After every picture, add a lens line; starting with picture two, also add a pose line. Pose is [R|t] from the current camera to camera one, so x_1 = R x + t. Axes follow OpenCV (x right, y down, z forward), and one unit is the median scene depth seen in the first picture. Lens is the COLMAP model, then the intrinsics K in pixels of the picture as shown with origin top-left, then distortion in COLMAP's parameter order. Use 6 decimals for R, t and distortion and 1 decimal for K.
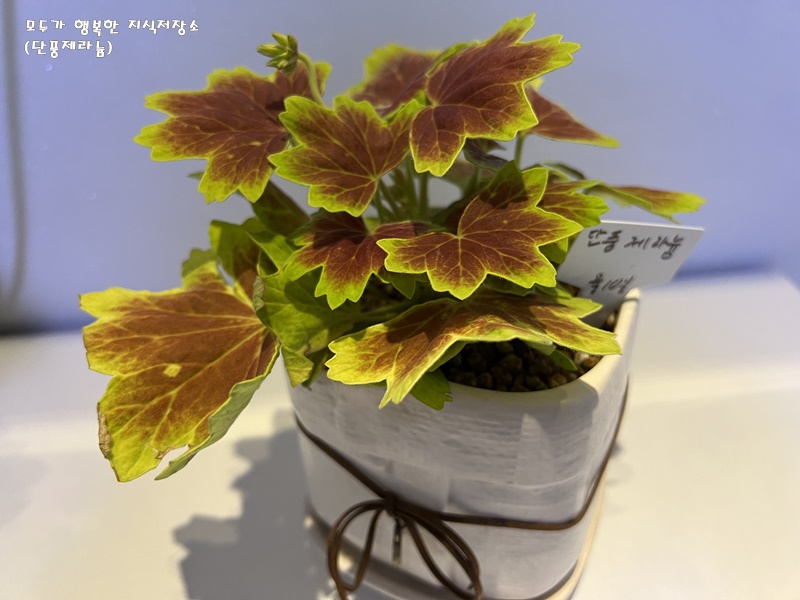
lens RADIAL K [[610.3, 0, 398.8], [0, 610.3, 313.9], [0, 0, 1]] dist [0.146057, -0.504694]
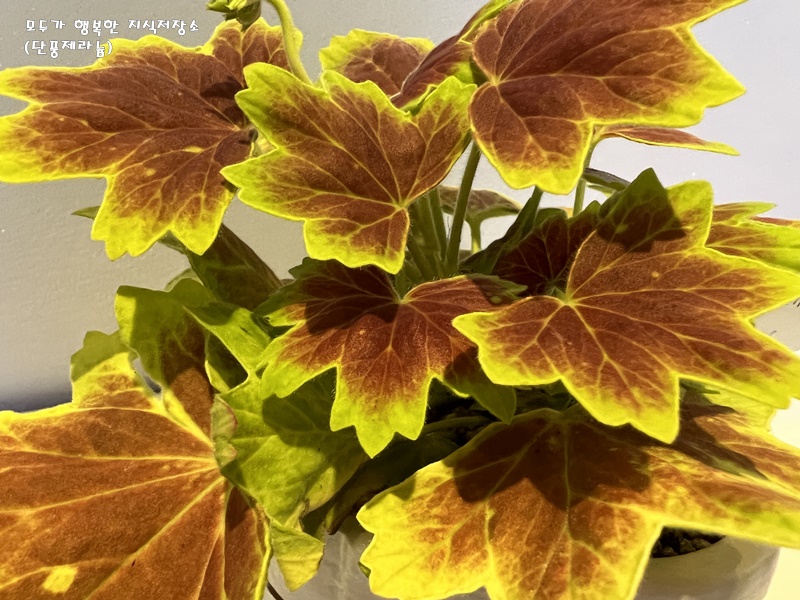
lens RADIAL K [[601.9, 0, 364.6], [0, 601.9, 360.5], [0, 0, 1]] dist [-0.008659, -0.005775]
pose [[0.993644, -0.048904, 0.101395, -0.149567], [0.047765, 0.998766, 0.013631, -0.088369], [-0.101936, -0.008702, 0.994753, 0.459830]]
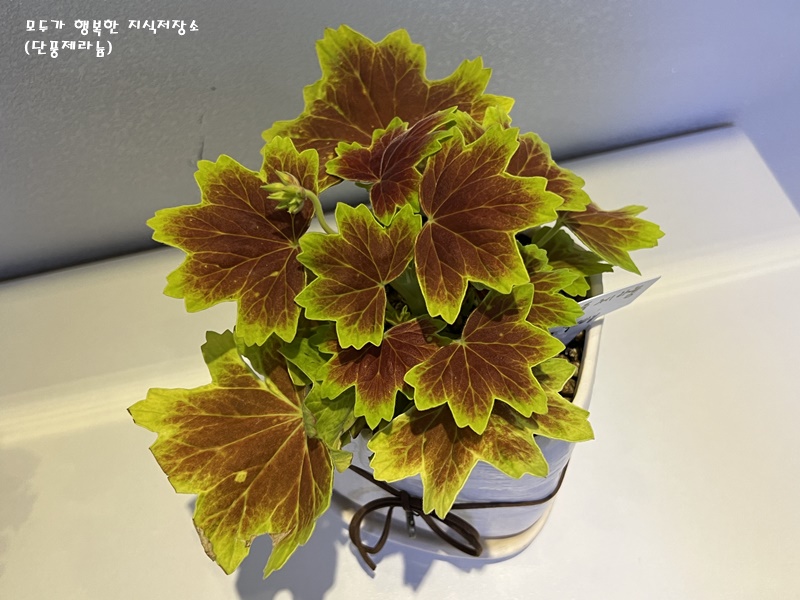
lens RADIAL K [[780.3, 0, 391.6], [0, 780.3, 311.3], [0, 0, 1]] dist [0.093996, -0.015774]
pose [[0.986121, -0.128158, 0.105552, -0.191872], [0.080769, 0.925743, 0.369426, -0.757581], [-0.145059, -0.355773, 0.923246, -0.367988]]
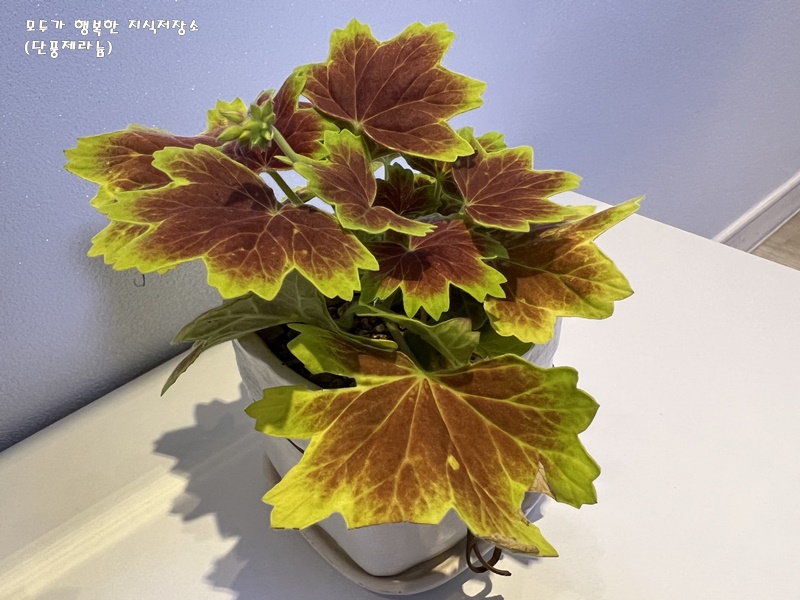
lens RADIAL K [[601.9, 0, 364.6], [0, 601.9, 360.5], [0, 0, 1]] dist [-0.008659, -0.005775]
pose [[0.440673, -0.602256, 0.665654, -0.902938], [0.601891, 0.748387, 0.278648, -0.335785], [-0.665983, 0.277859, 0.692286, 0.433844]]
